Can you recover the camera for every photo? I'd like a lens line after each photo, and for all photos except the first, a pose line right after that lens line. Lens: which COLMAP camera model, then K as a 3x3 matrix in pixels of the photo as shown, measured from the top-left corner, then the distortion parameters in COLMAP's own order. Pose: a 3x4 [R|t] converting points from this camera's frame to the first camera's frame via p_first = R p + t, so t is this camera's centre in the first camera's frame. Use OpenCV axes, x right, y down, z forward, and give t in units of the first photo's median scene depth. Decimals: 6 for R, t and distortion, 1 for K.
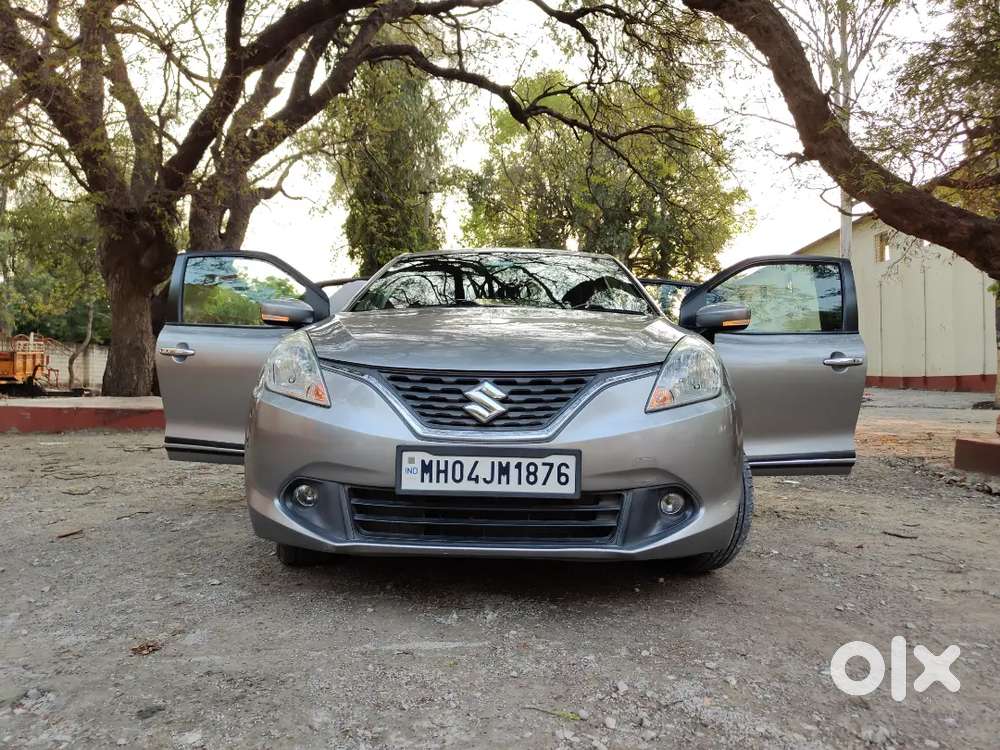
lens RADIAL K [[702.9, 0, 500.0], [0, 702.9, 375.0], [0, 0, 1]] dist [0.000705, 0.006351]
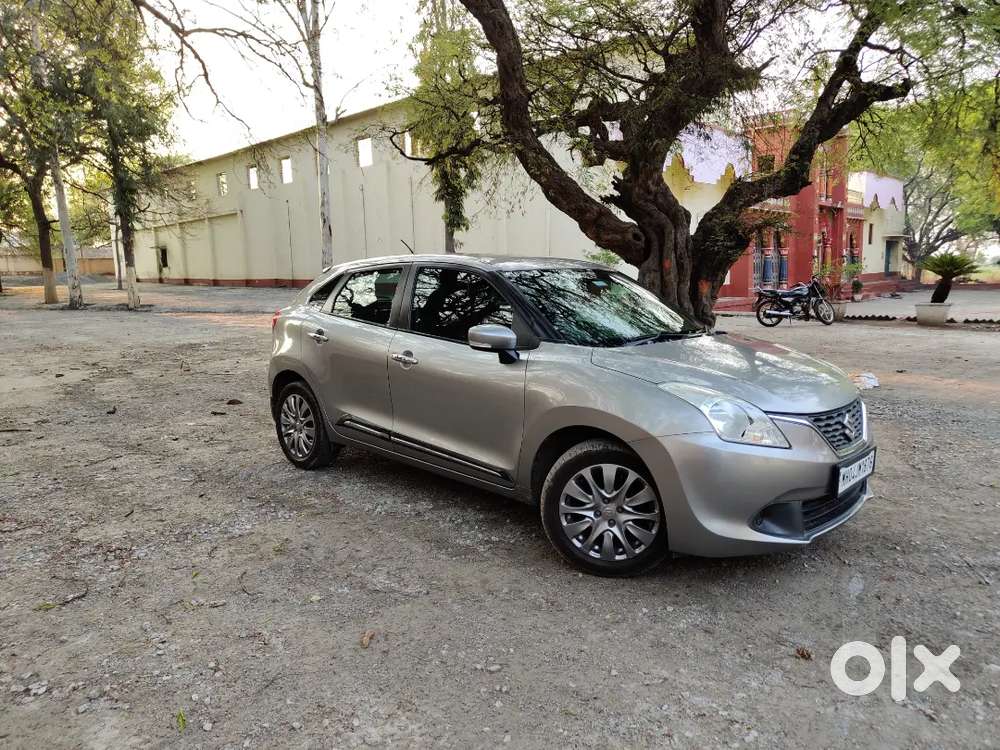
lens RADIAL K [[697.8, 0, 495.7], [0, 697.8, 379.2], [0, 0, 1]] dist [0.008867, 0.002055]
pose [[0.663440, -0.126590, 0.737443, -1.582575], [0.006335, 0.986499, 0.163643, -0.306661], [-0.748203, -0.103896, 0.655285, 0.558289]]
